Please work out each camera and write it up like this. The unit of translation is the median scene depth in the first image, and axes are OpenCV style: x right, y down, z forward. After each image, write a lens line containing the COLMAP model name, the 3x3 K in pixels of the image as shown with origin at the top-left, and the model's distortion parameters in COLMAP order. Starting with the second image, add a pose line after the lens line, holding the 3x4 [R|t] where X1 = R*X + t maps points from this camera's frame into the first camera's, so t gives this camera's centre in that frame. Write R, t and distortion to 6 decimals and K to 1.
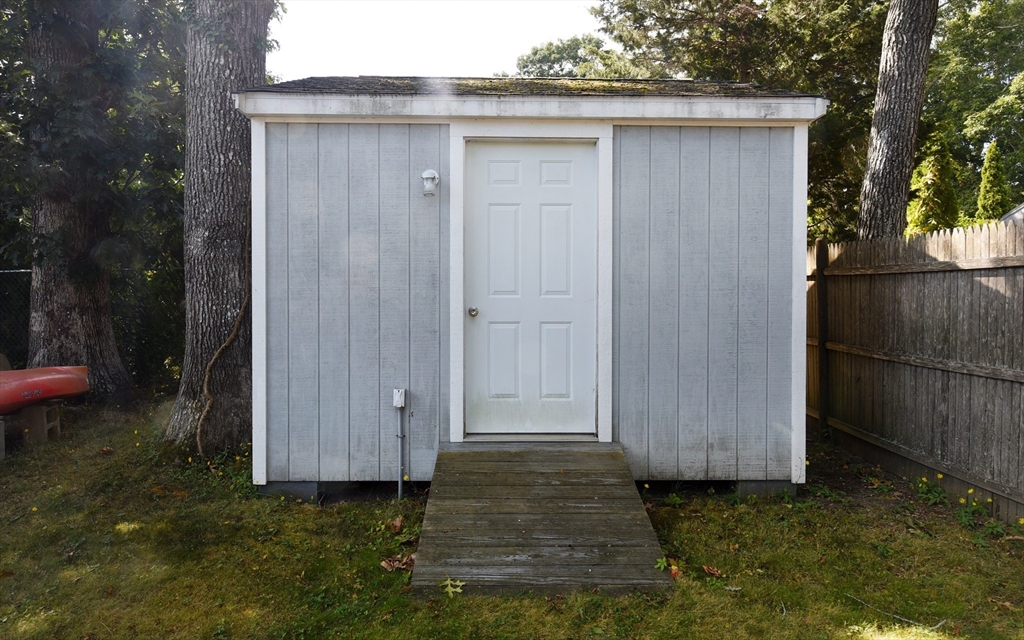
lens RADIAL K [[625.6, 0, 514.1], [0, 625.6, 316.7], [0, 0, 1]] dist [0.001520, 0.000093]
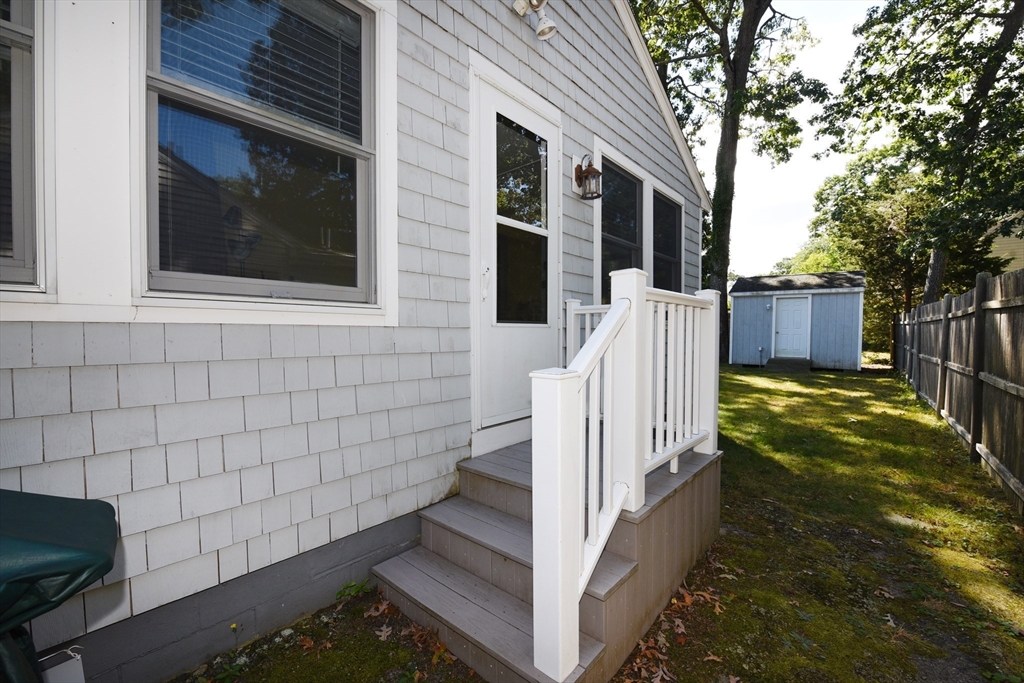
lens RADIAL K [[421.0, 0, 512.8], [0, 421.0, 348.9], [0, 0, 1]] dist [-0.015718, 0.000380]
pose [[0.769952, 0.030464, -0.637375, 0.443580], [-0.016181, 0.999471, 0.028224, 0.065276], [0.637897, -0.011418, 0.770037, -2.935744]]
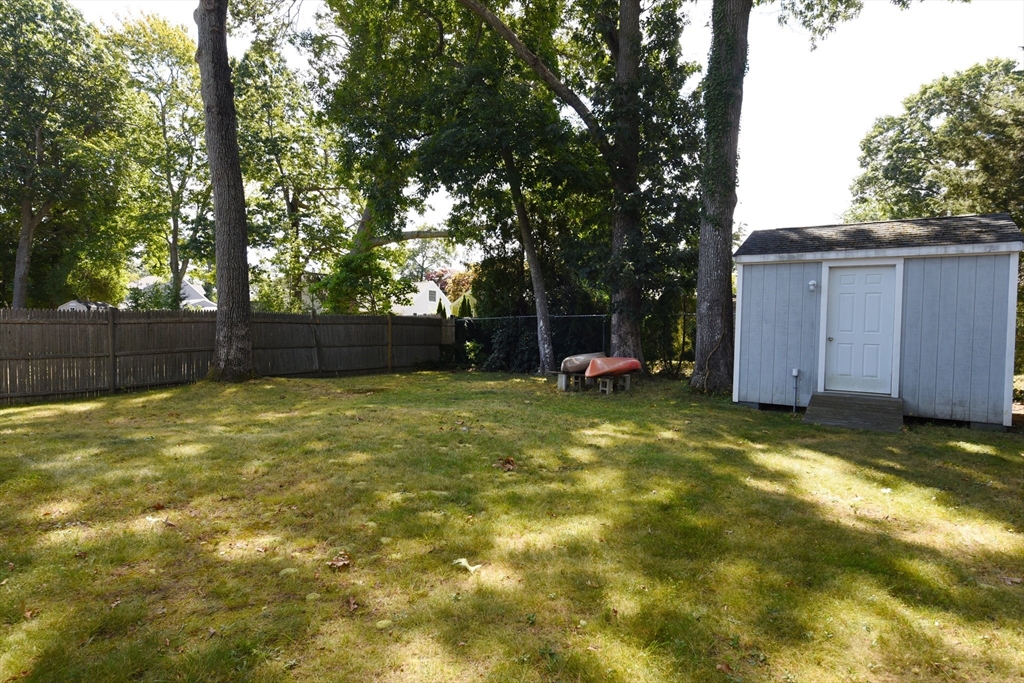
lens RADIAL K [[563.2, 0, 512.3], [0, 563.2, 346.2], [0, 0, 1]] dist [-0.001968, 0.000410]
pose [[0.823452, 0.034334, -0.566346, 0.152965], [-0.033177, 0.999373, 0.012348, 0.034721], [0.566415, 0.008621, 0.824075, -1.466754]]
